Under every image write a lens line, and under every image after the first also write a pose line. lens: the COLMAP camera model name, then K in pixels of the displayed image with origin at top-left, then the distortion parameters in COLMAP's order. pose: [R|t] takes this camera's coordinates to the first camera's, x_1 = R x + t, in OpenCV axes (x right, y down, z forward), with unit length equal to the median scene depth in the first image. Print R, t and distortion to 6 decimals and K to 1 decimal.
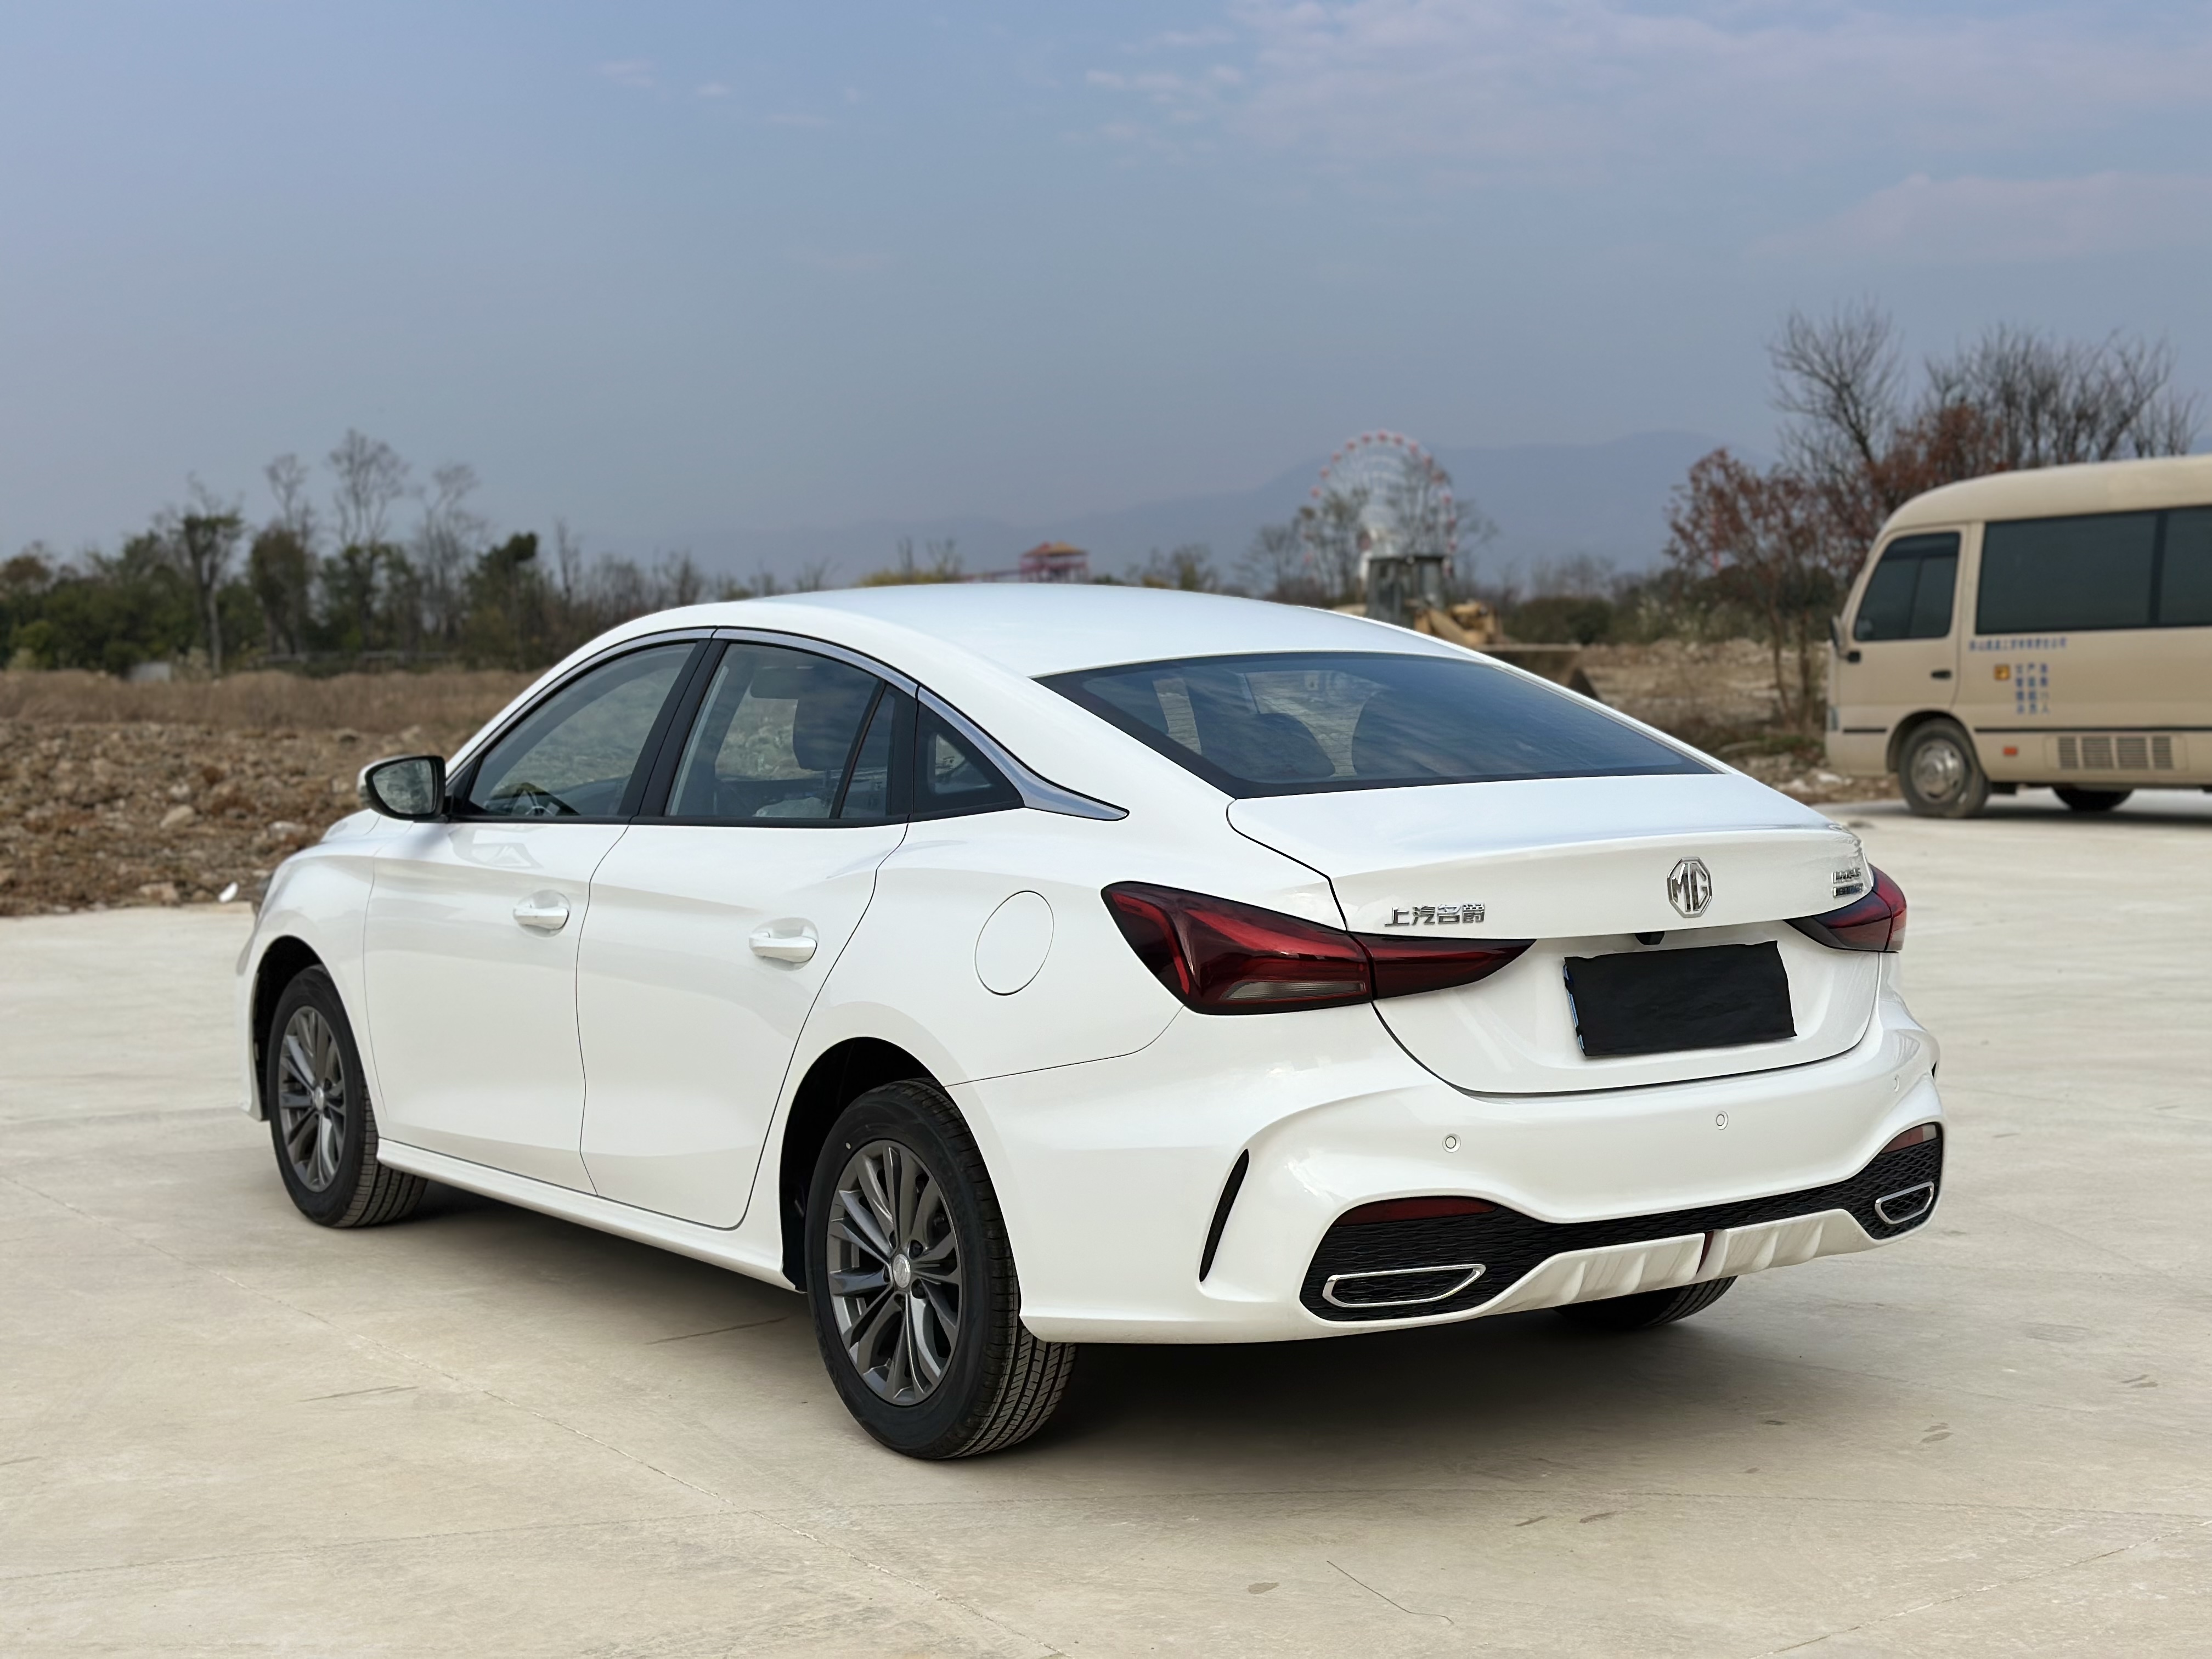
lens RADIAL K [[3116.5, 0, 1106.0], [0, 3116.5, 829.5], [0, 0, 1]] dist [0.140952, -0.042826]
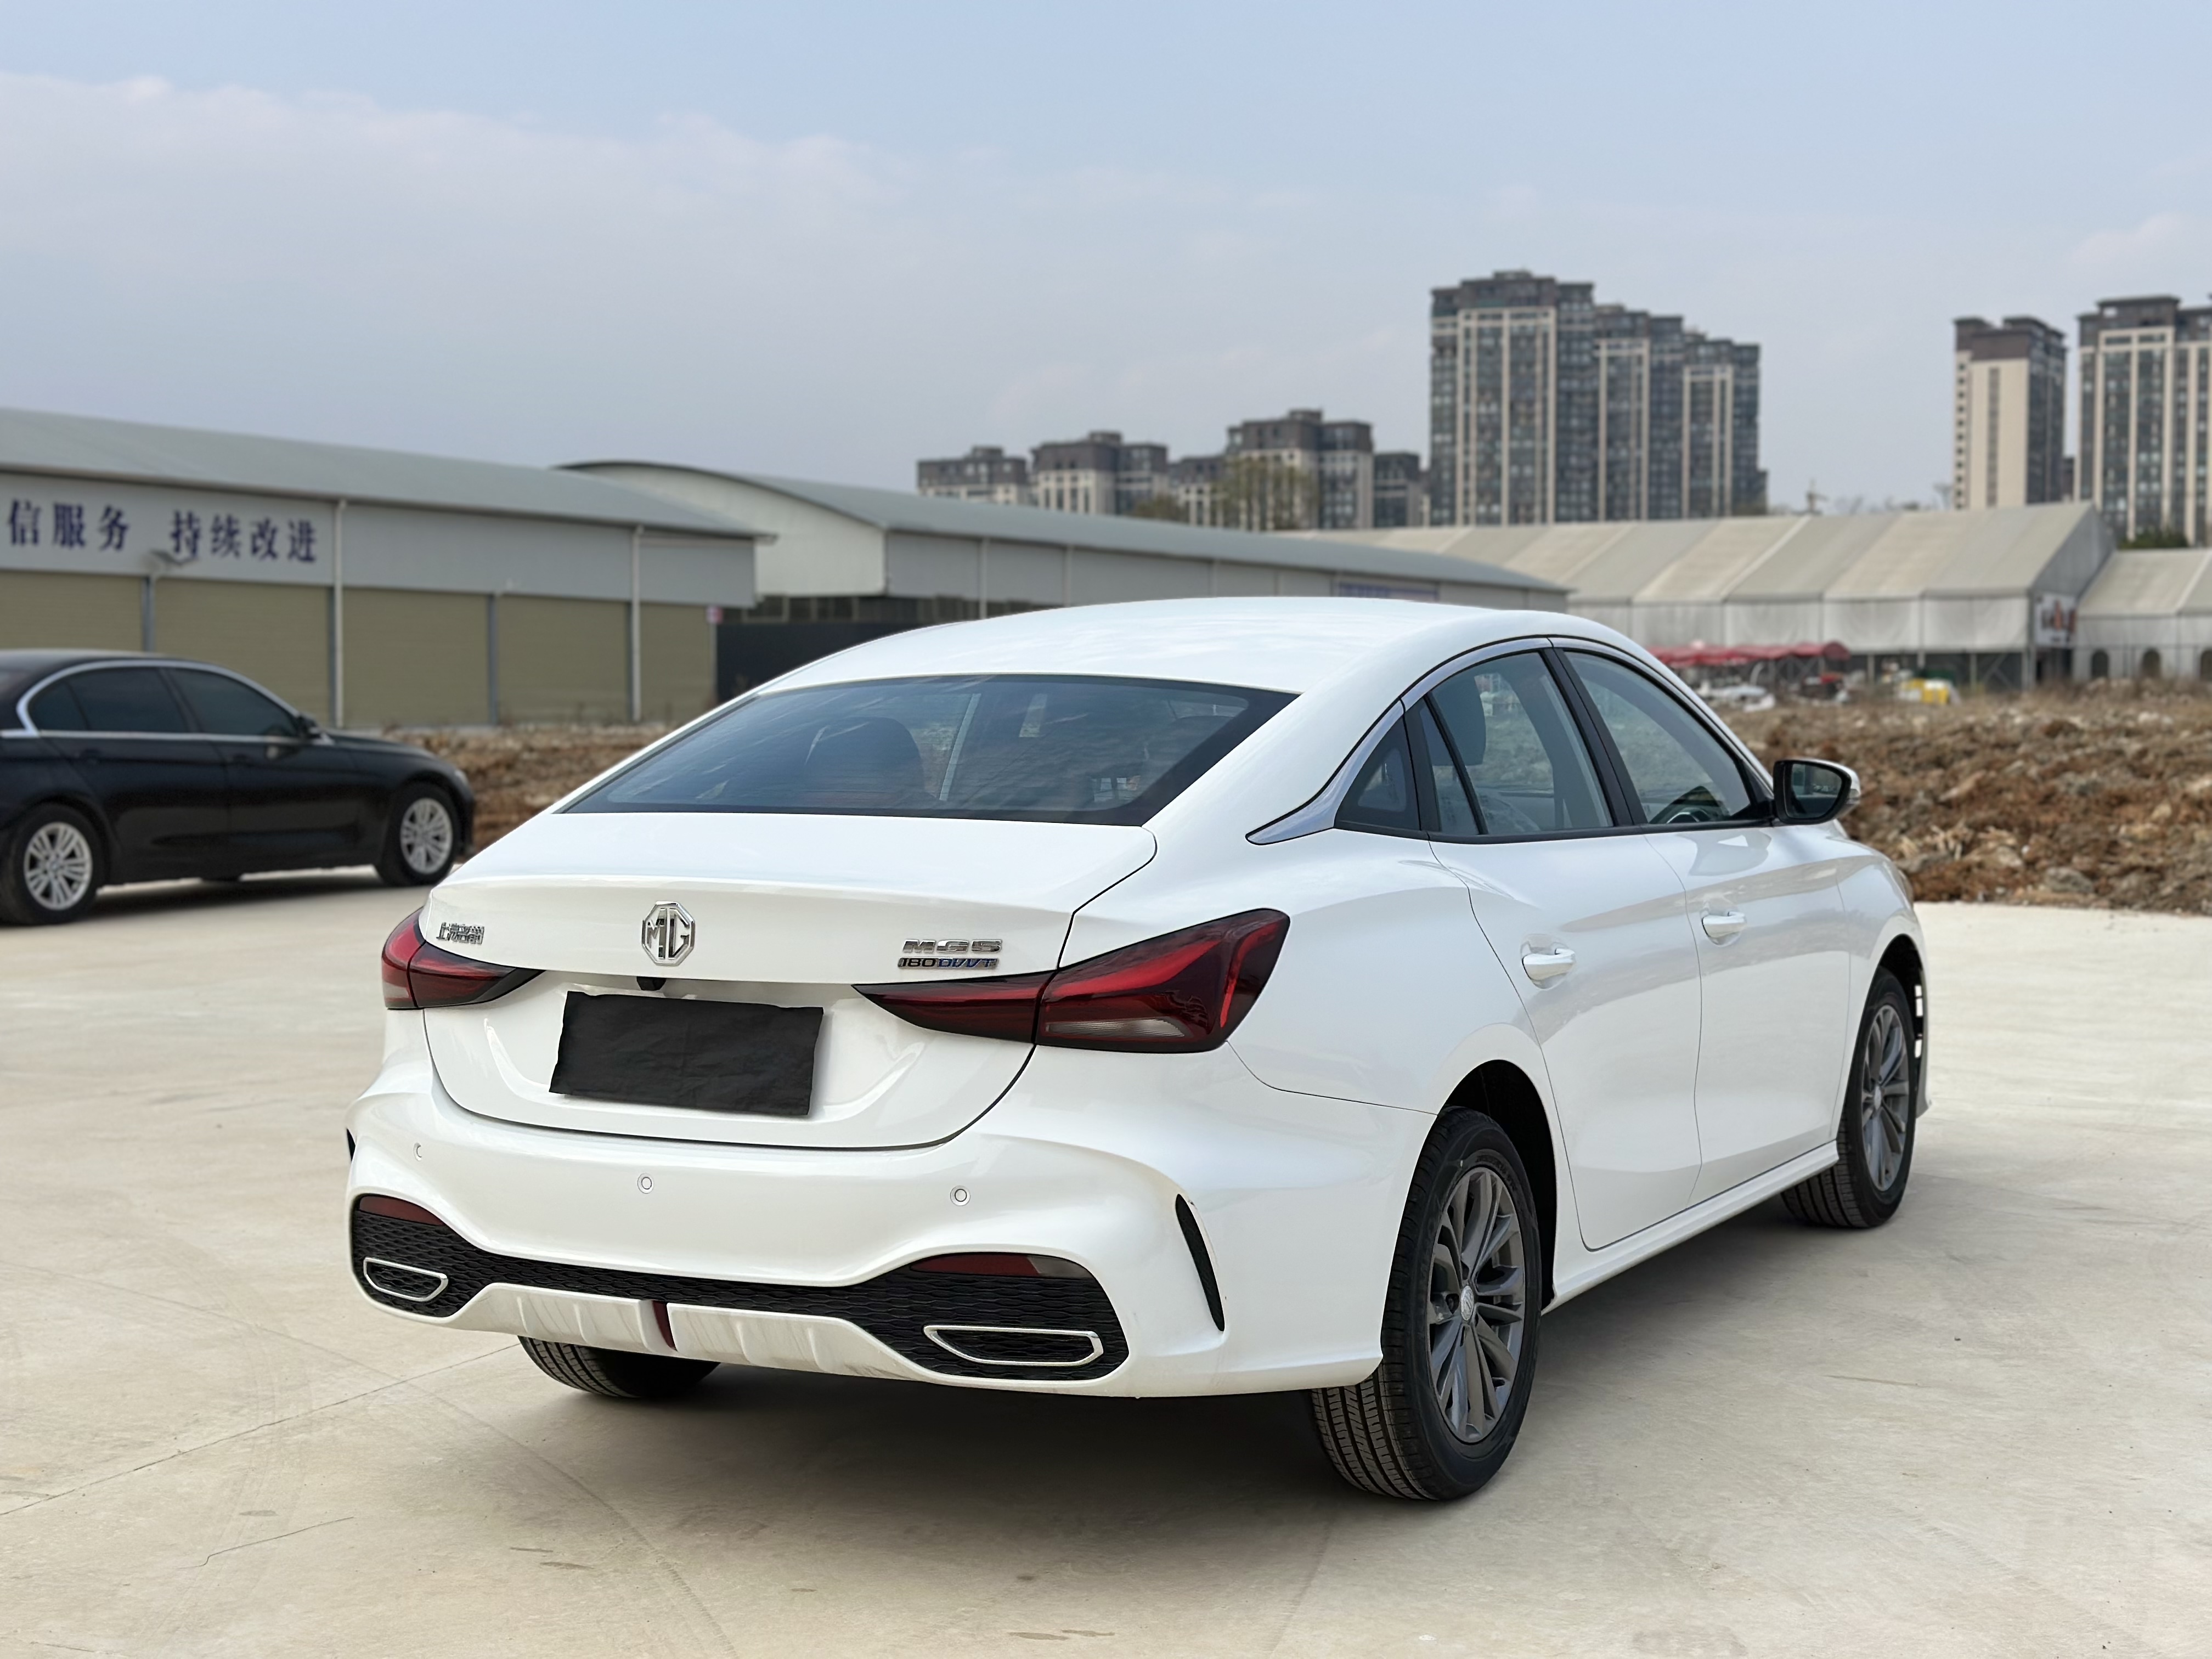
lens RADIAL K [[3116.5, 0, 1106.0], [0, 3116.5, 829.5], [0, 0, 1]] dist [0.140952, -0.042826]
pose [[0.447662, 0.062558, -0.892012, 1.079671], [-0.053524, 0.997636, 0.043104, -0.059987], [0.892599, 0.028448, 0.449952, 0.697349]]
